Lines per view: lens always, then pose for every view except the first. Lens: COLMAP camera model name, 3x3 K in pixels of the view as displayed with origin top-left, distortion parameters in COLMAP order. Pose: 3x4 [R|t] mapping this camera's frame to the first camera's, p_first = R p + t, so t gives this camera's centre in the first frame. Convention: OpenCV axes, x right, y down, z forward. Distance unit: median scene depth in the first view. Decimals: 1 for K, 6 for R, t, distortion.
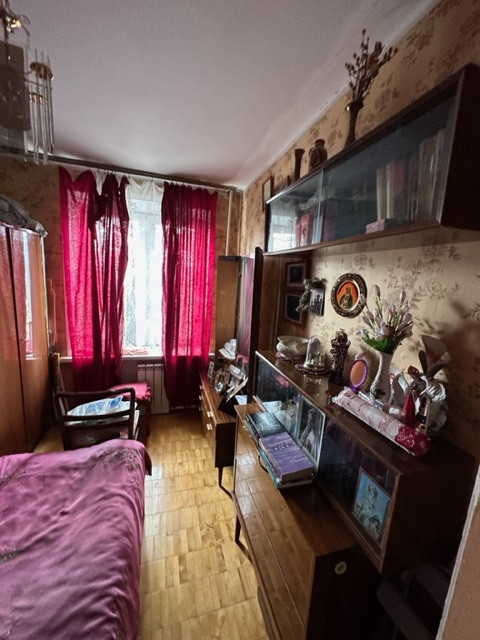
lens RADIAL K [[255.6, 0, 241.2], [0, 255.6, 320.6], [0, 0, 1]] dist [-0.002389, 0.000218]
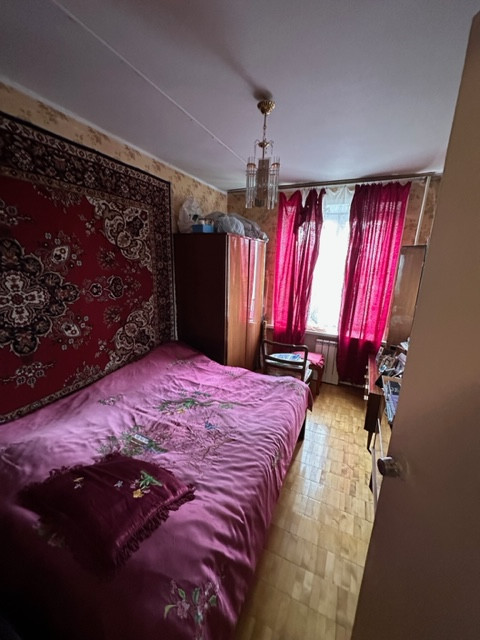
lens RADIAL K [[255.6, 0, 241.2], [0, 255.6, 320.6], [0, 0, 1]] dist [-0.002389, 0.000218]
pose [[0.745188, 0.118555, -0.656232, 0.144122], [-0.096077, 0.992890, 0.070275, 0.035244], [0.659897, 0.010681, 0.751280, -0.204328]]
